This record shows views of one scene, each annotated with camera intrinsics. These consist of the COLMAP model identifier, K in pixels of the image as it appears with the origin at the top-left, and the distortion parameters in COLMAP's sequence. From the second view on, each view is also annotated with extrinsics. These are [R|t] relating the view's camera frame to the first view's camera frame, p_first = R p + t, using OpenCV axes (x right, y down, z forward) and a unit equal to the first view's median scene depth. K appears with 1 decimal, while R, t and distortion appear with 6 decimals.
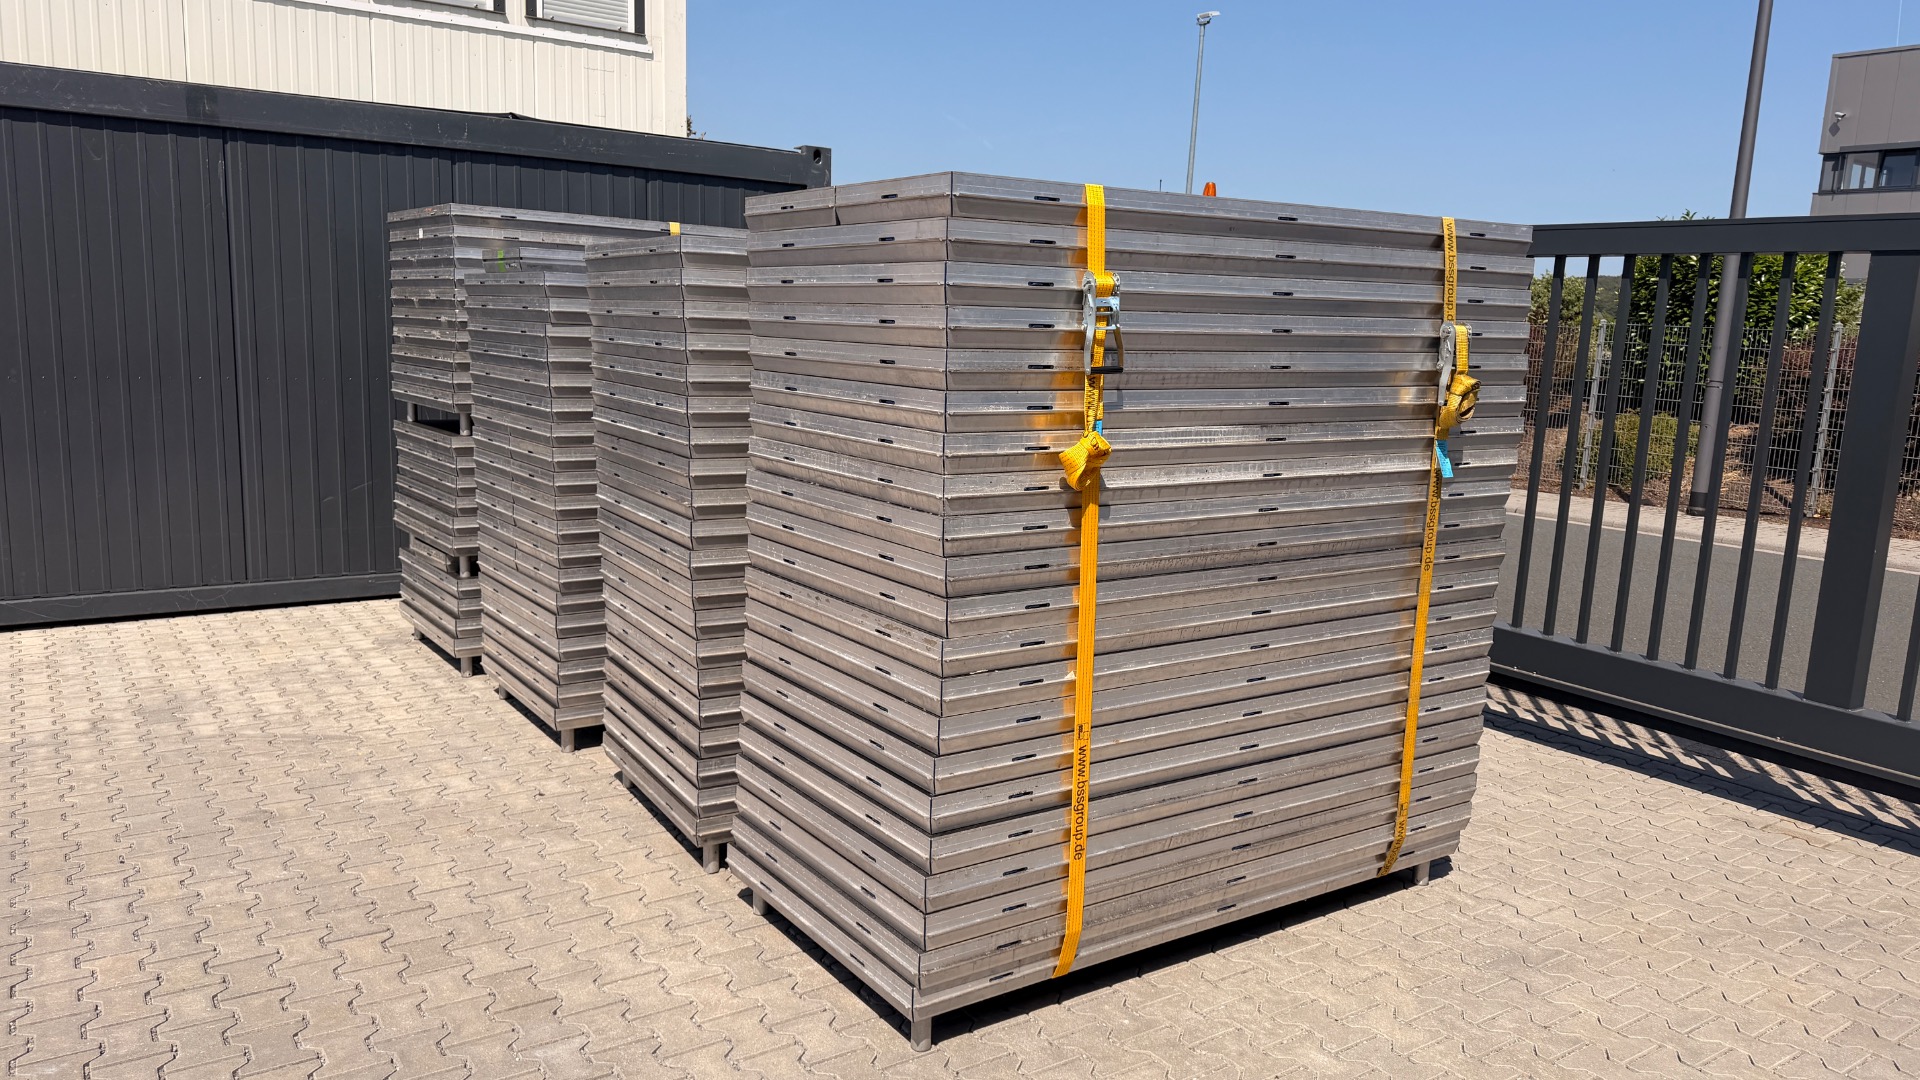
lens RADIAL K [[1374.8, 0, 960.0], [0, 1374.8, 540.0], [0, 0, 1]] dist [0.055038, -0.081853]
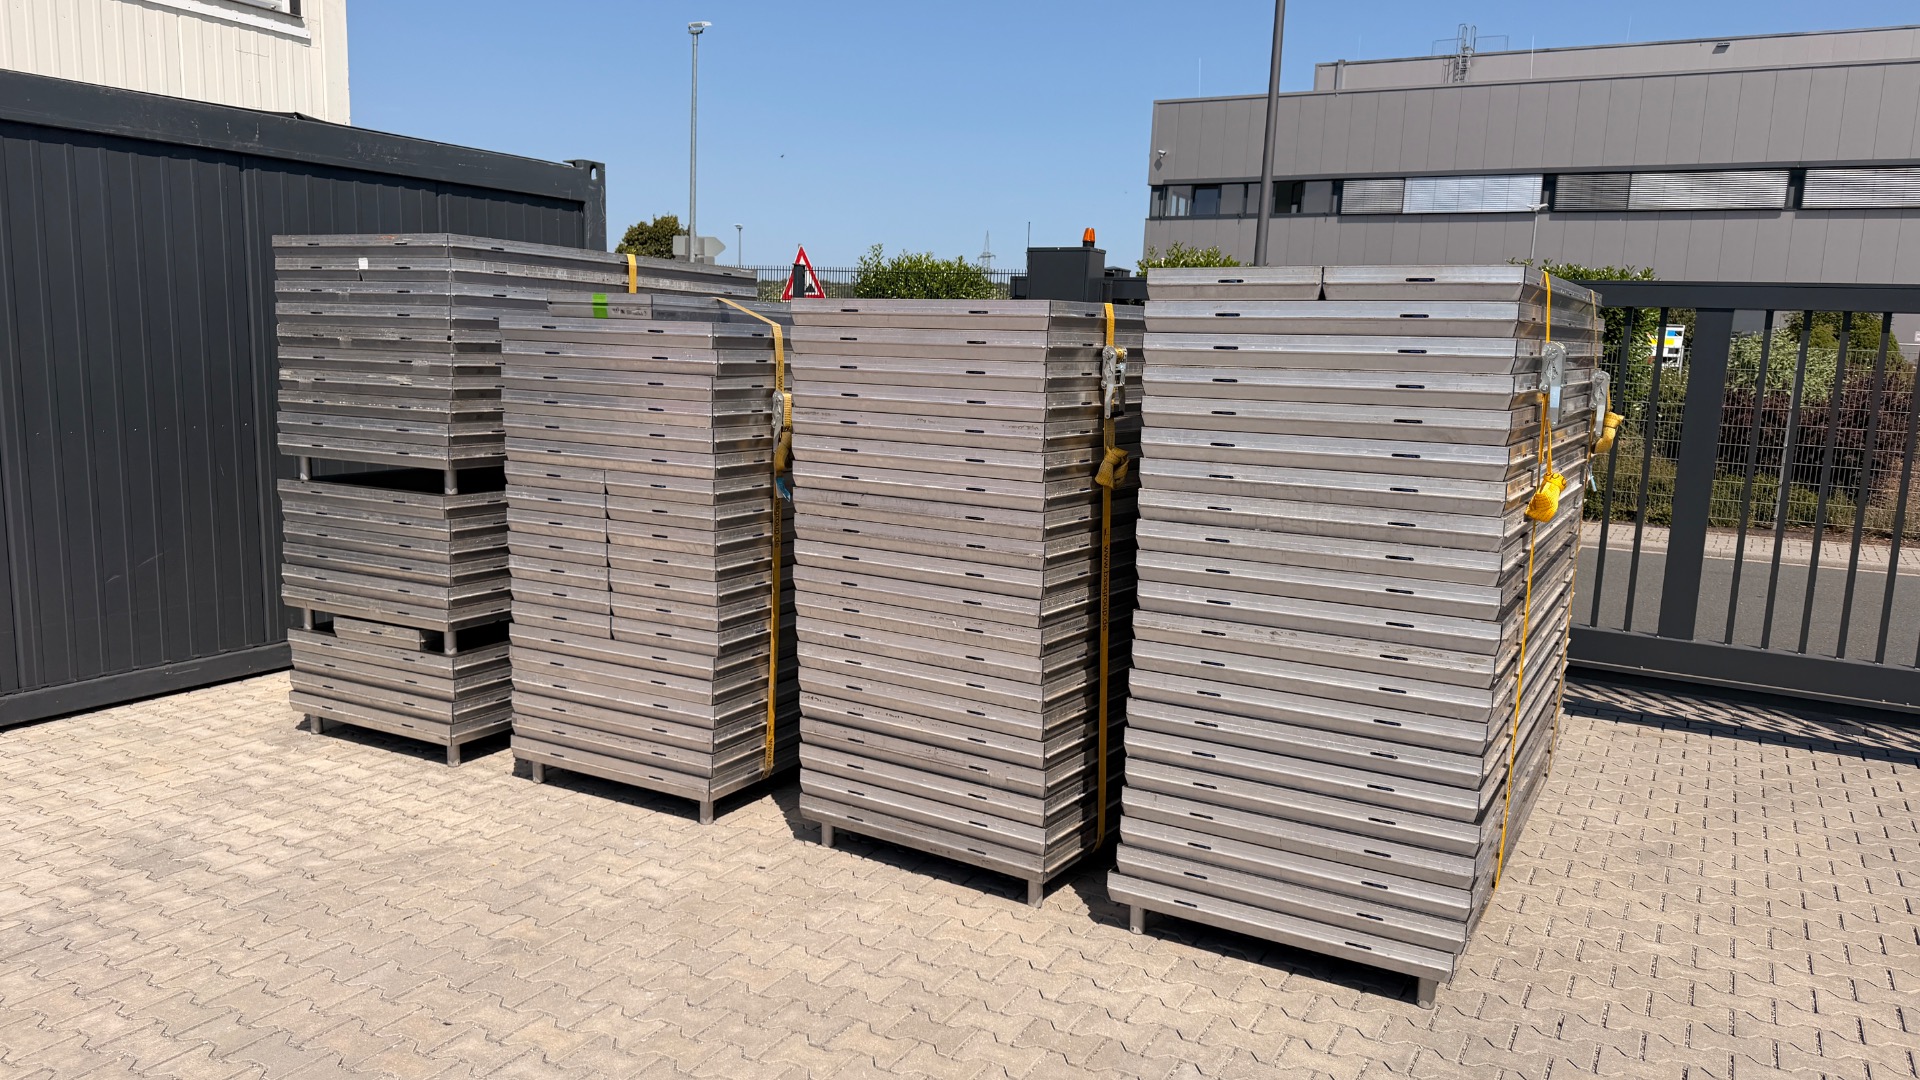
lens RADIAL K [[1359.0, 0, 963.4], [0, 1359.0, 571.8], [0, 0, 1]] dist [0.072585, -0.106289]
pose [[0.895304, -0.081019, 0.438026, -0.521700], [0.070299, 0.996697, 0.040666, -0.045282], [-0.439874, -0.005615, 0.898042, 0.078306]]
